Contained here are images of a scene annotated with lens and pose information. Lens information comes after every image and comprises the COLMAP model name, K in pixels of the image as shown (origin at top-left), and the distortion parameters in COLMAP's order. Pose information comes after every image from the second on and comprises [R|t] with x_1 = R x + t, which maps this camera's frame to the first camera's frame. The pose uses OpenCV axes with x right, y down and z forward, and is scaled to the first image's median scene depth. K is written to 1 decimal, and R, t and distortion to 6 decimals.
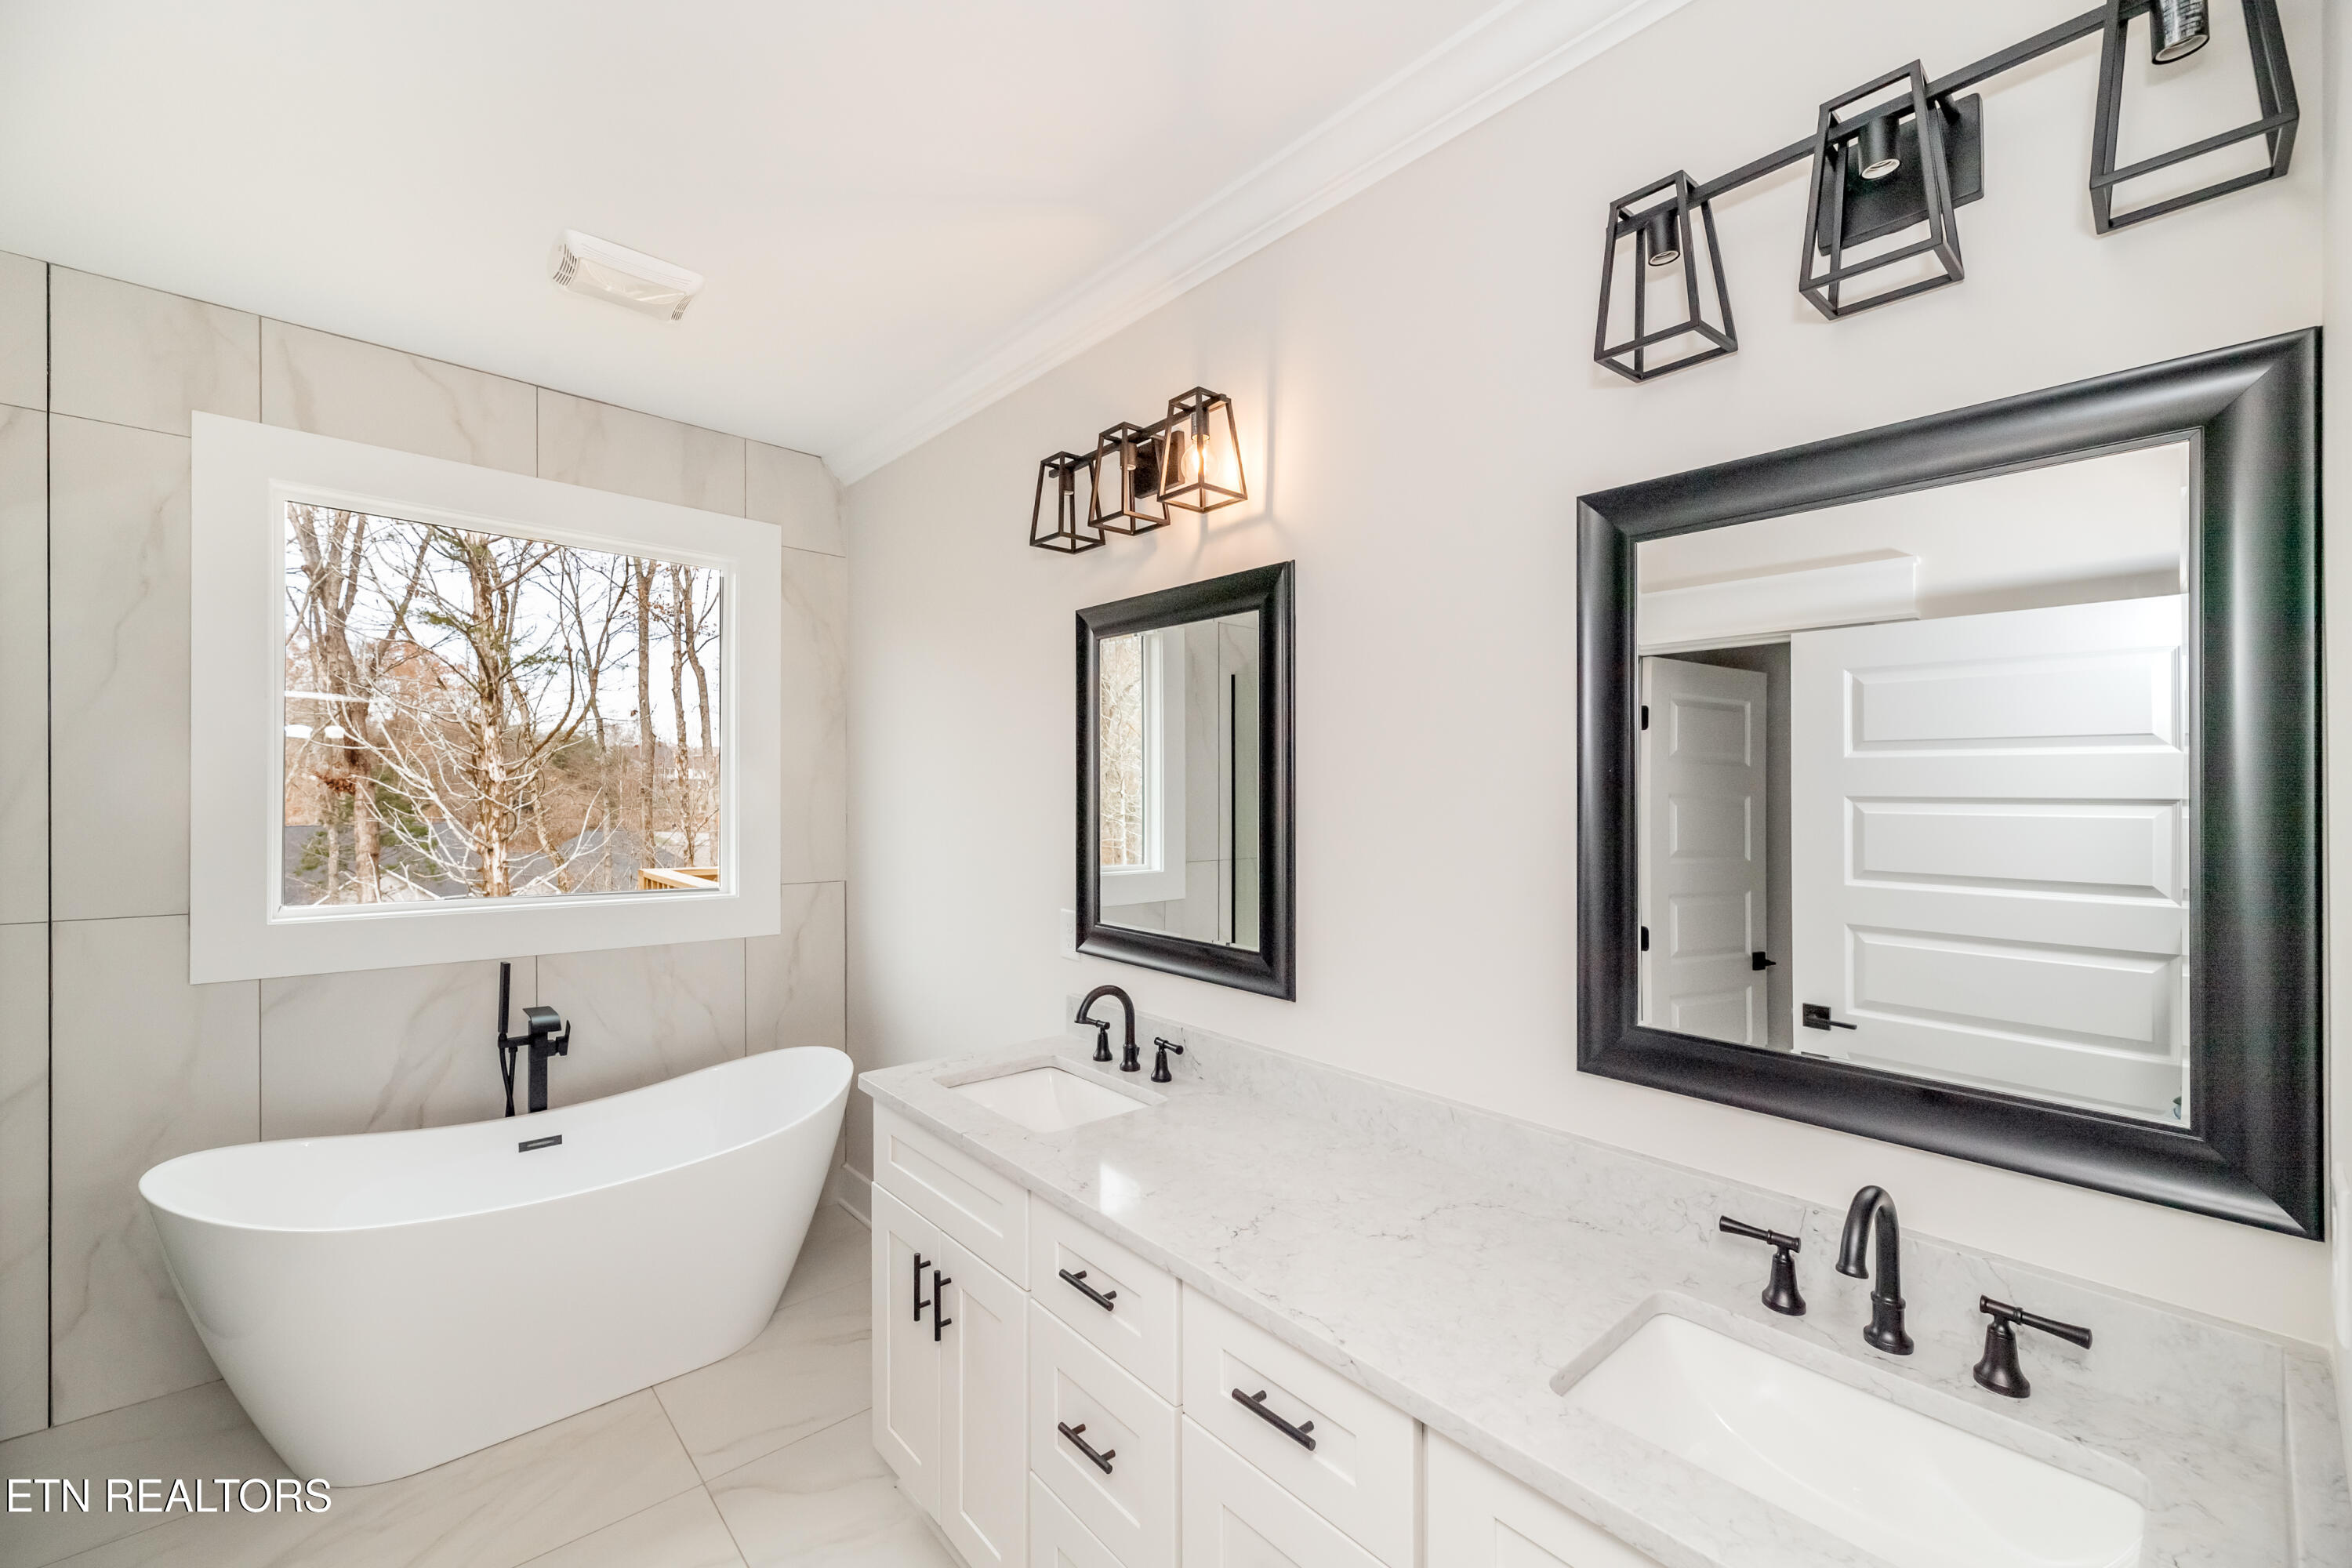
lens RADIAL K [[968.5, 0, 1171.8], [0, 968.5, 791.8], [0, 0, 1]] dist [0.001468, 0.000287]
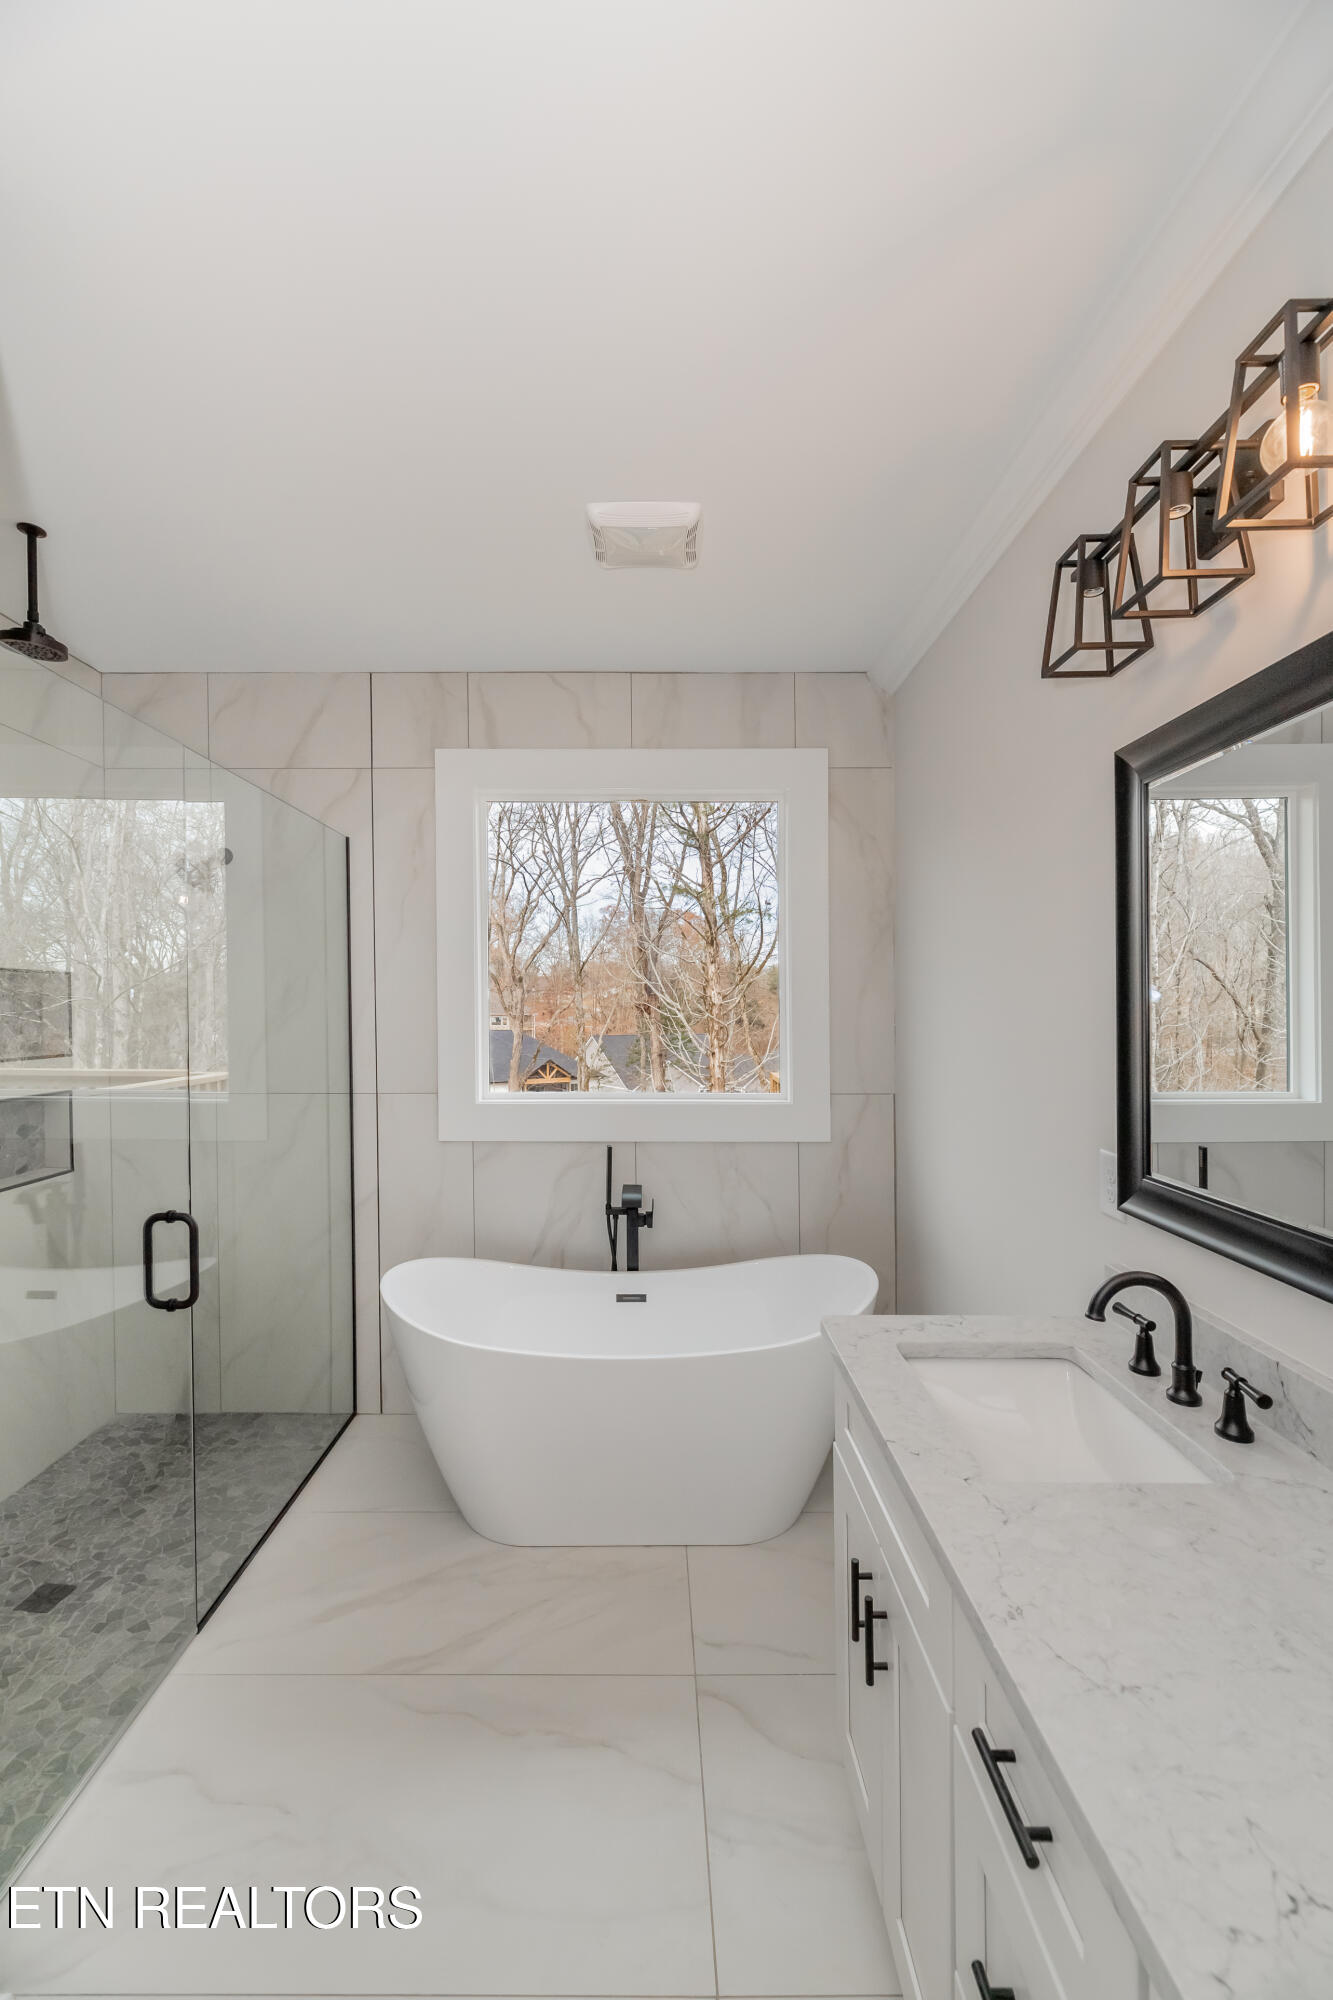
lens RADIAL K [[823.5, 0, 644.9], [0, 823.5, 1023.2], [0, 0, 1]] dist [0.001468, 0.000287]
pose [[0.740819, -0.001317, -0.671703, 0.058880], [0.012151, 0.999861, 0.011441, 0.009307], [0.671595, -0.016638, 0.740732, 0.290286]]
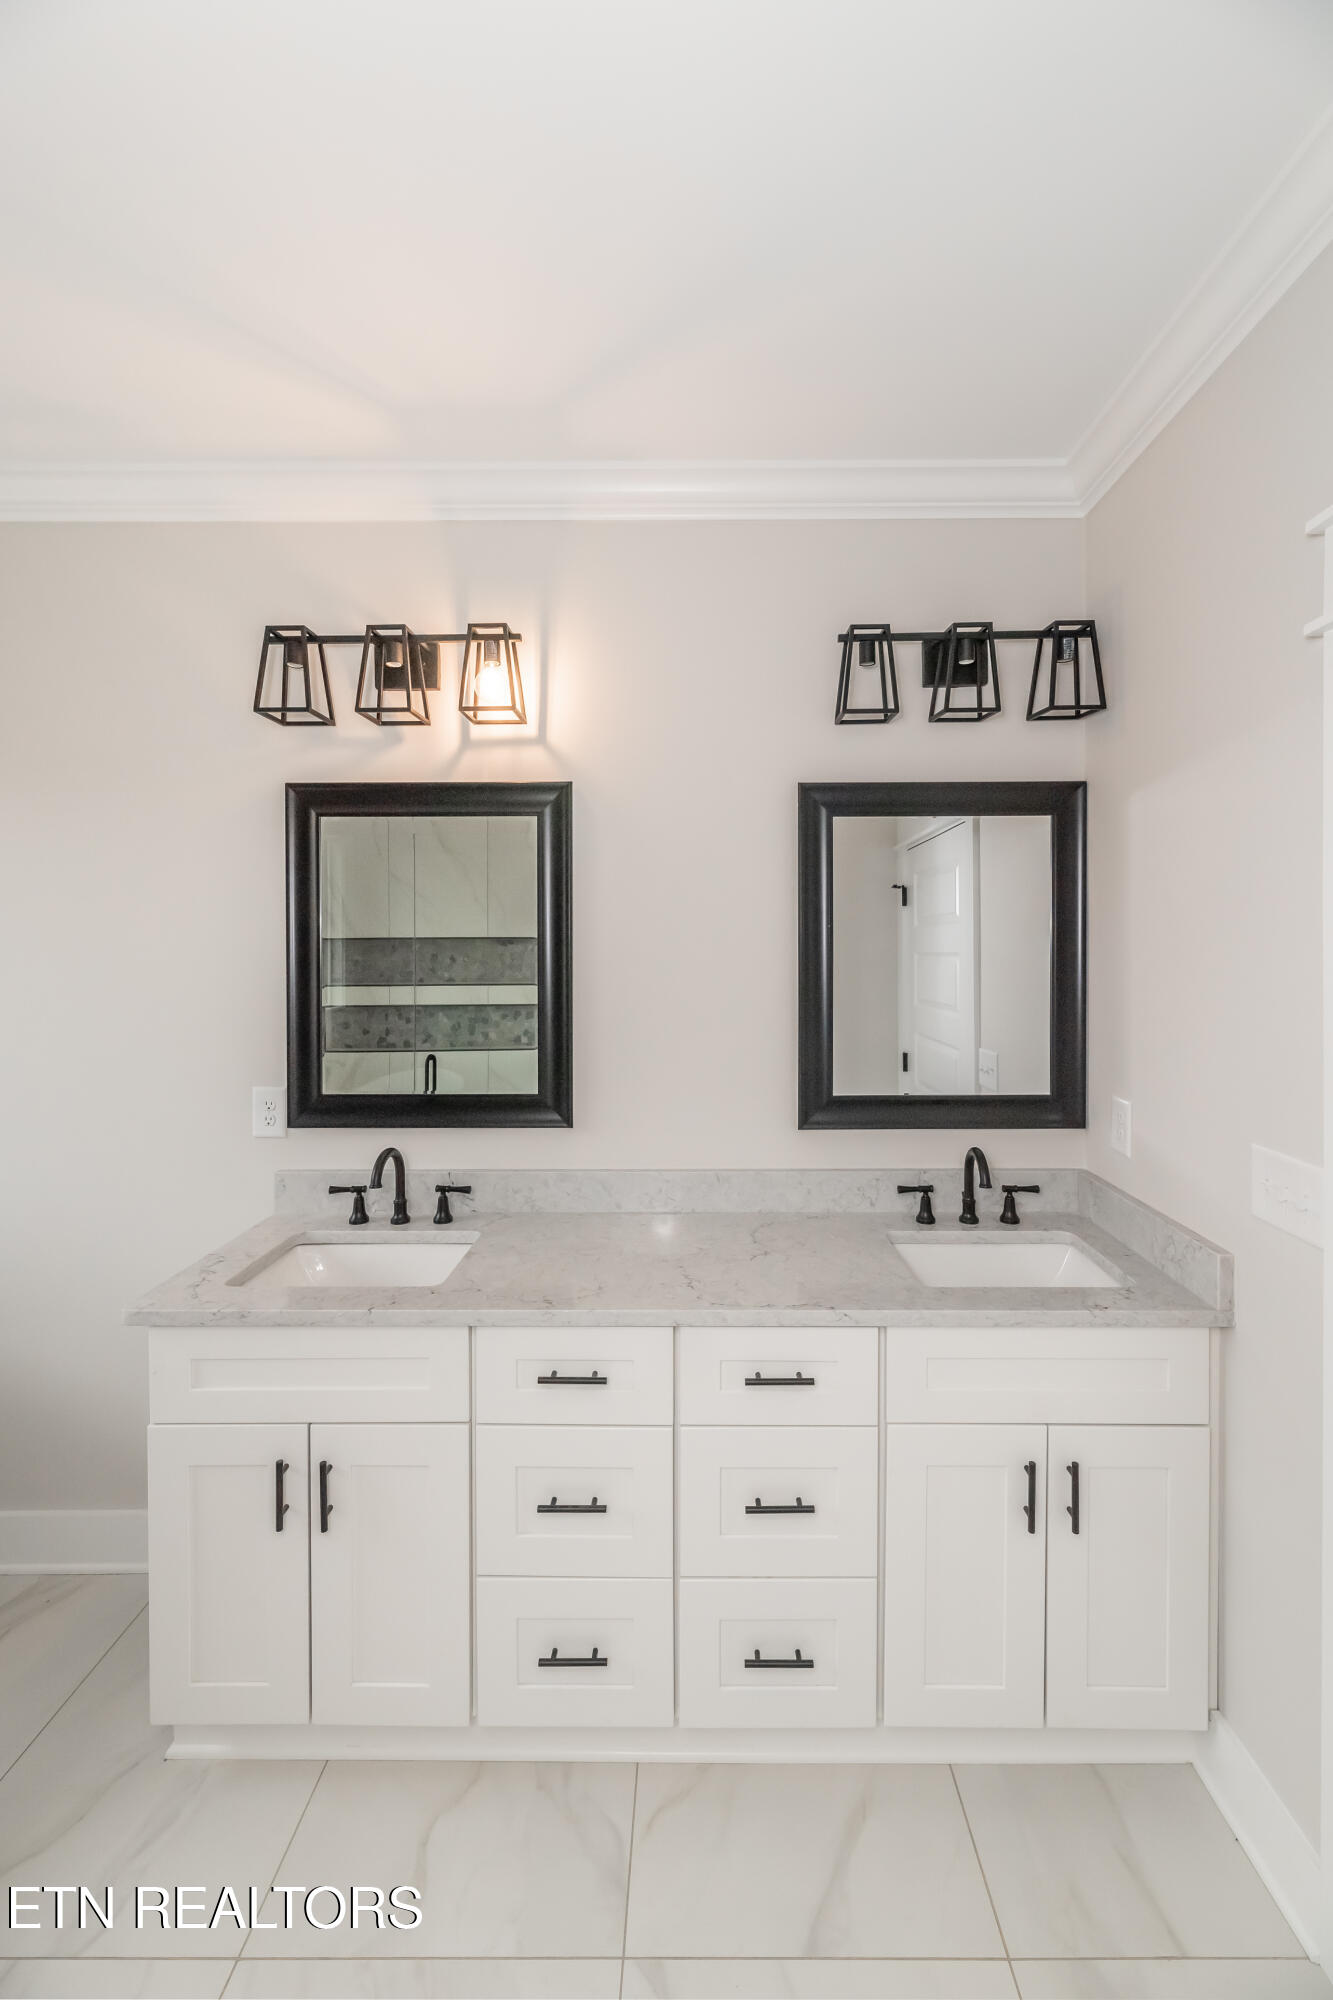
lens RADIAL K [[823.5, 0, 687.4], [0, 823.5, 960.9], [0, 0, 1]] dist [0.001468, 0.000287]
pose [[0.650202, -0.015296, 0.759607, -0.477895], [0.010442, 0.999883, 0.011197, -0.011121], [-0.759690, 0.000651, 0.650286, 0.142912]]
